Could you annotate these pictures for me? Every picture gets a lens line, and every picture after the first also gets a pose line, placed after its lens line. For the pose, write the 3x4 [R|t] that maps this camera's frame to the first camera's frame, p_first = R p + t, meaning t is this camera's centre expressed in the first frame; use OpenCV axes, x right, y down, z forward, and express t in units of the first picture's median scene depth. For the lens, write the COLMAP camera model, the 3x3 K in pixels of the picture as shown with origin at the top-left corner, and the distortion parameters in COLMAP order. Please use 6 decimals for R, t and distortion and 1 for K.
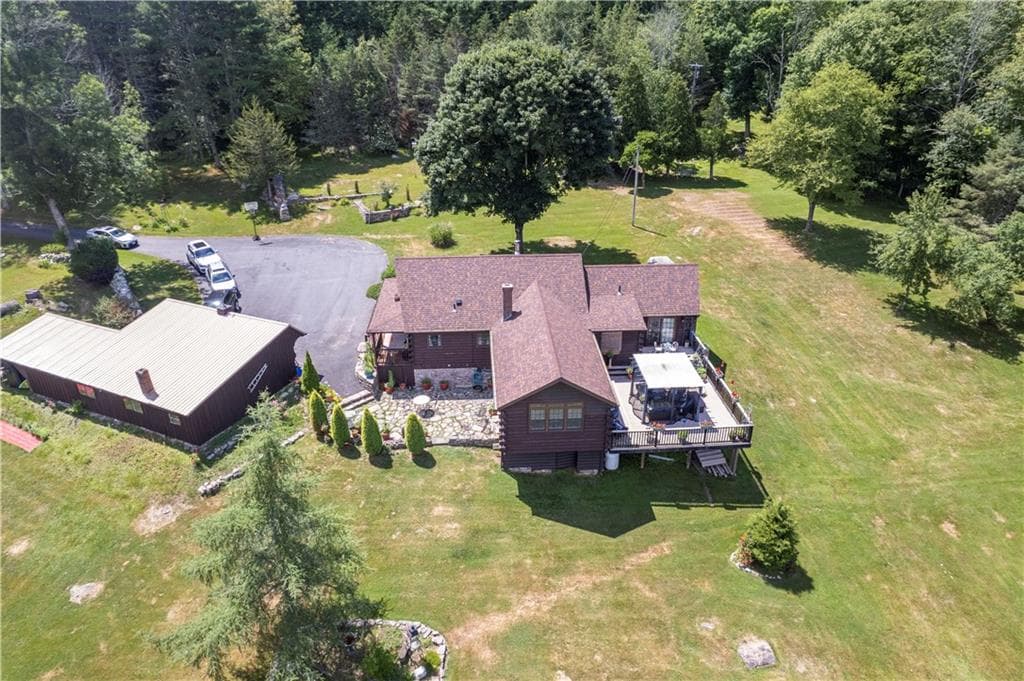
lens RADIAL K [[655.8, 0, 514.2], [0, 655.8, 345.7], [0, 0, 1]] dist [-0.080109, 0.070983]
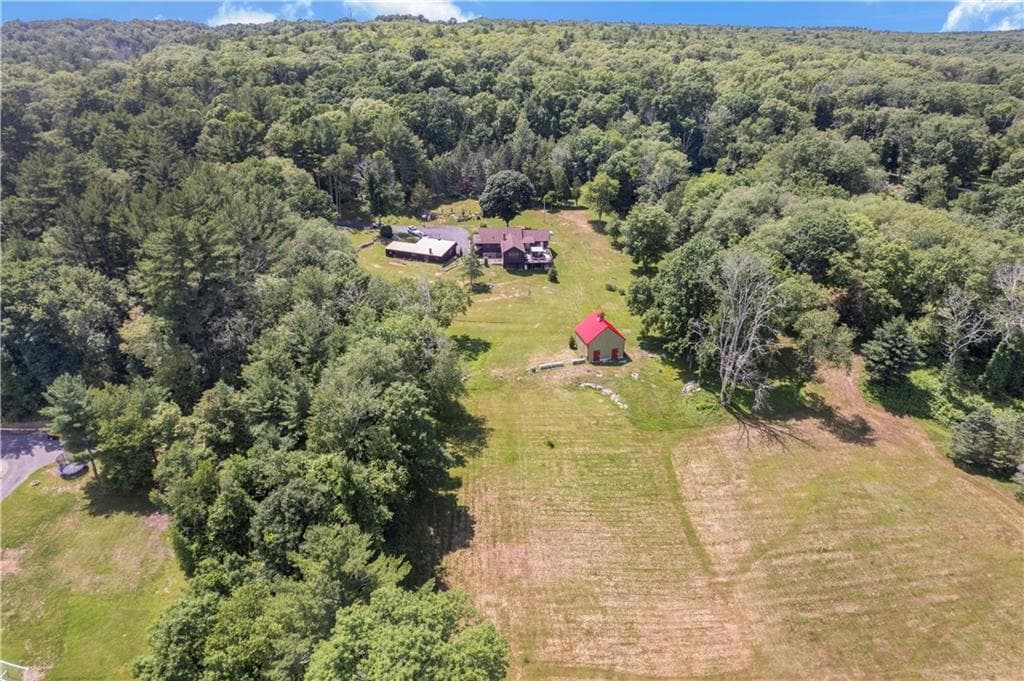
lens RADIAL K [[655.8, 0, 514.2], [0, 655.8, 345.7], [0, 0, 1]] dist [-0.080109, 0.070983]
pose [[0.999952, -0.001986, 0.009547, 0.010414], [0.002188, 0.999773, -0.021199, 0.596098], [-0.009502, 0.021219, 0.999730, -2.674606]]
